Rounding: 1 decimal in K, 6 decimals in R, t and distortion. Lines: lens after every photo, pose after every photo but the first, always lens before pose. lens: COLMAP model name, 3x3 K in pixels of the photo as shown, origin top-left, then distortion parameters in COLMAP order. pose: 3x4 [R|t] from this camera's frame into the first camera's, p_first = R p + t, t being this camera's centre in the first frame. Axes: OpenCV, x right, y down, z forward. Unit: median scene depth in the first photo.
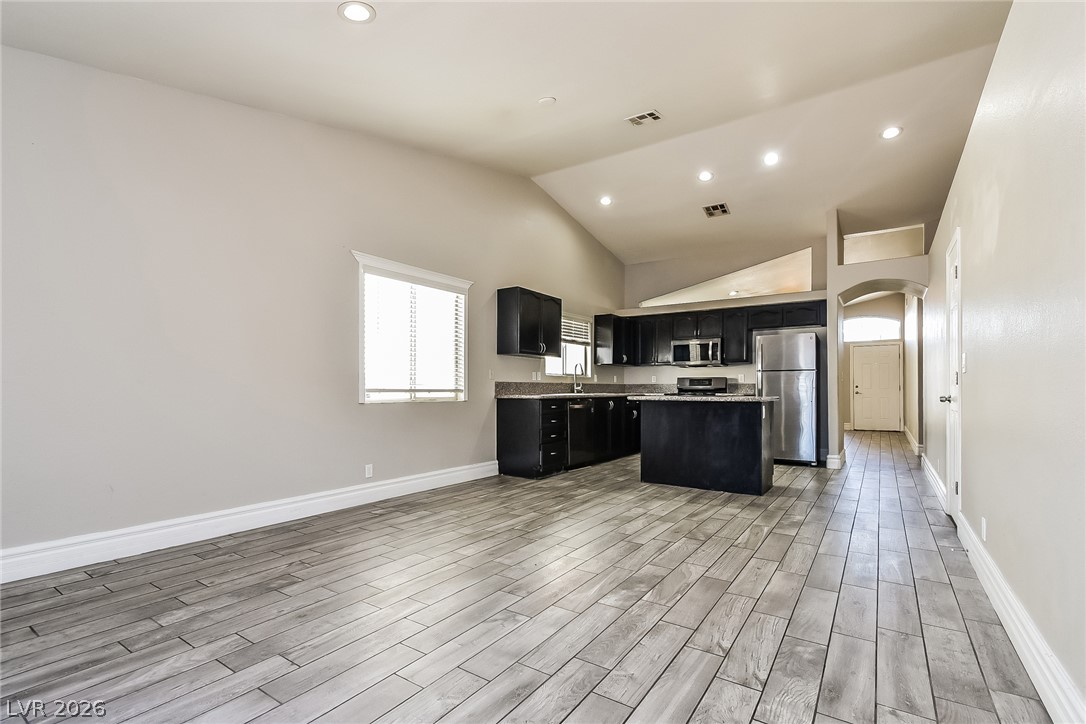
lens RADIAL K [[490.4, 0, 548.1], [0, 490.4, 383.9], [0, 0, 1]] dist [0.002957, 0.000198]
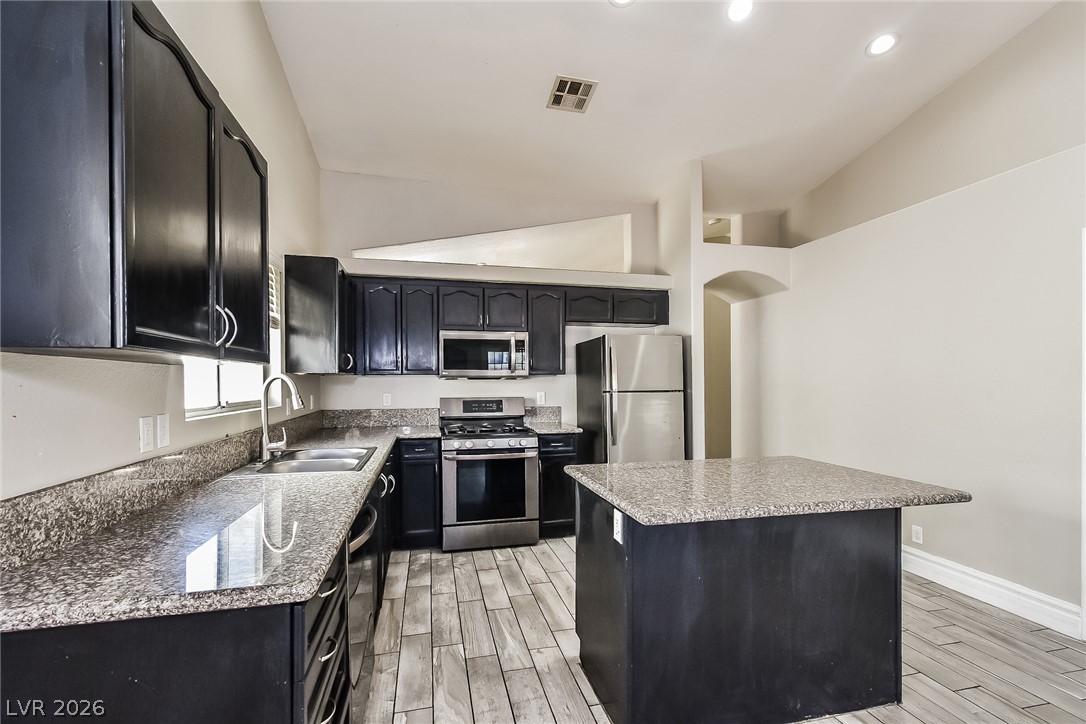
lens RADIAL K [[479.2, 0, 538.7], [0, 479.2, 380.8], [0, 0, 1]] dist [-0.000245, -0.000058]
pose [[0.678013, -0.003061, 0.735043, -0.104637], [-0.005522, 0.999942, 0.009258, -0.067564], [-0.735029, -0.010336, 0.677957, 1.007678]]
